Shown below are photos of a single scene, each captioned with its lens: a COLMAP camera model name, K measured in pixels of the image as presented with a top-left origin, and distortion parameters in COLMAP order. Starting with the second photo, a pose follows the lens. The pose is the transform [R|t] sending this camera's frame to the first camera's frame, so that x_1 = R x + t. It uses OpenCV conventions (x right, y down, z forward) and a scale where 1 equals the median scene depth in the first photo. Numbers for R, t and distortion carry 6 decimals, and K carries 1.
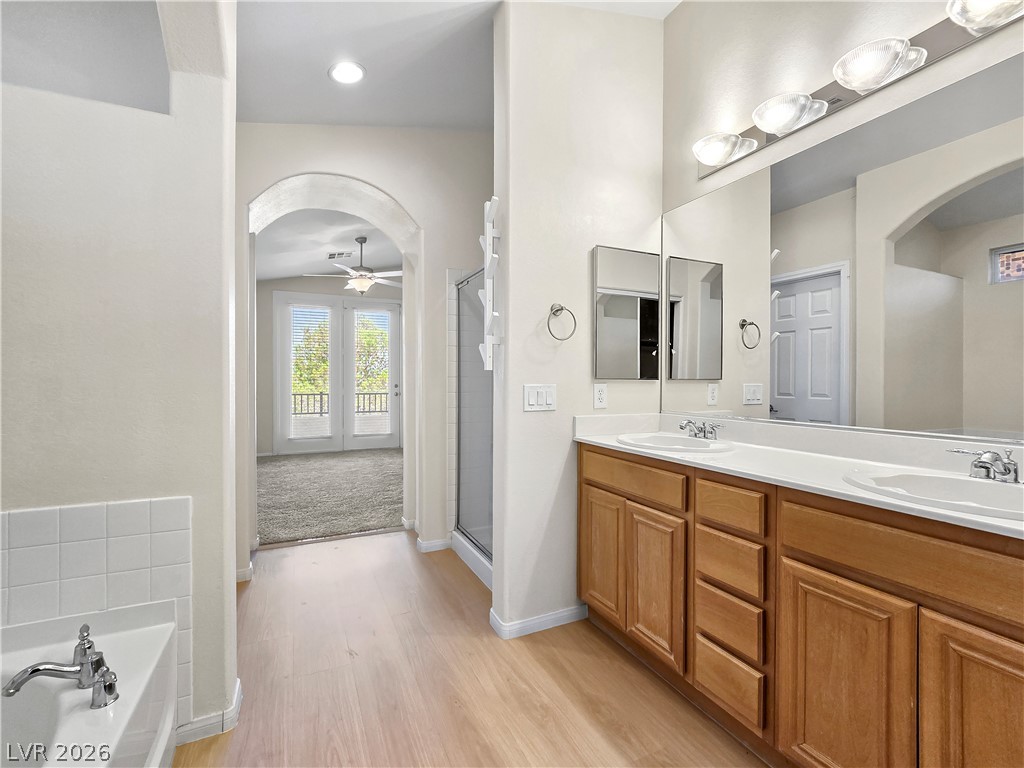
lens RADIAL K [[447.4, 0, 509.6], [0, 447.4, 378.4], [0, 0, 1]] dist [-0.027202, 0.000062]
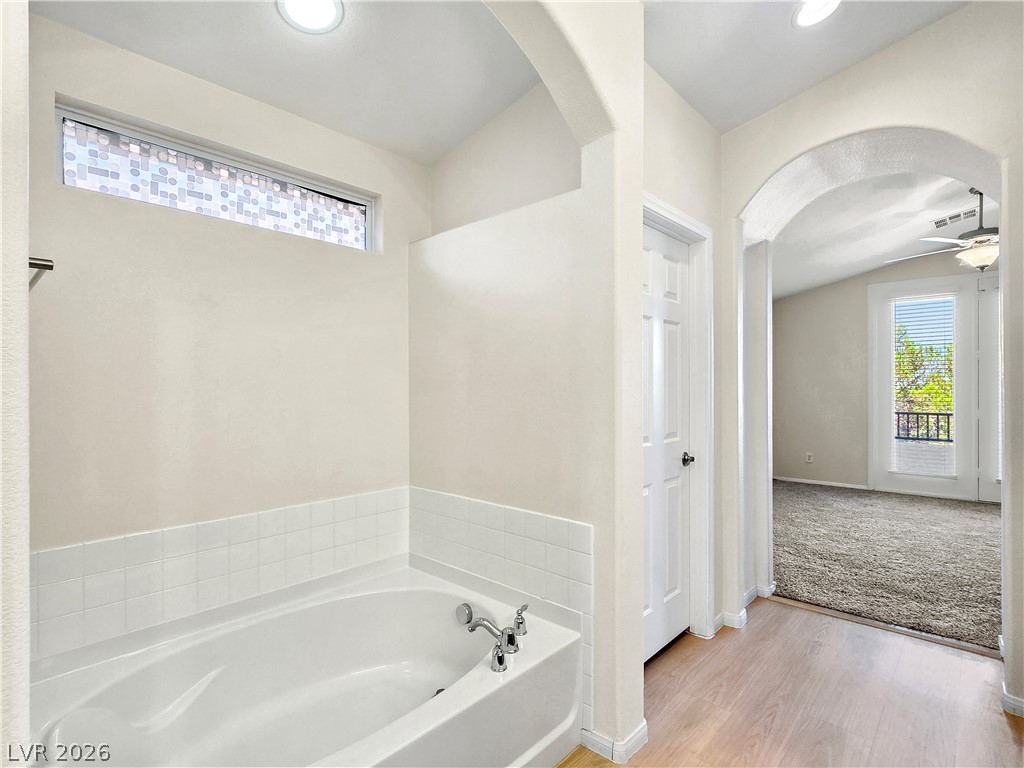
lens RADIAL K [[503.9, 0, 512.0], [0, 503.9, 384.0], [0, 0, 1]] dist [-0.005531, -0.000631]
pose [[0.385071, -0.006047, -0.922867, 0.228349], [0.001694, 0.999981, -0.005845, -0.050486], [0.922886, 0.000687, 0.385074, 0.198635]]
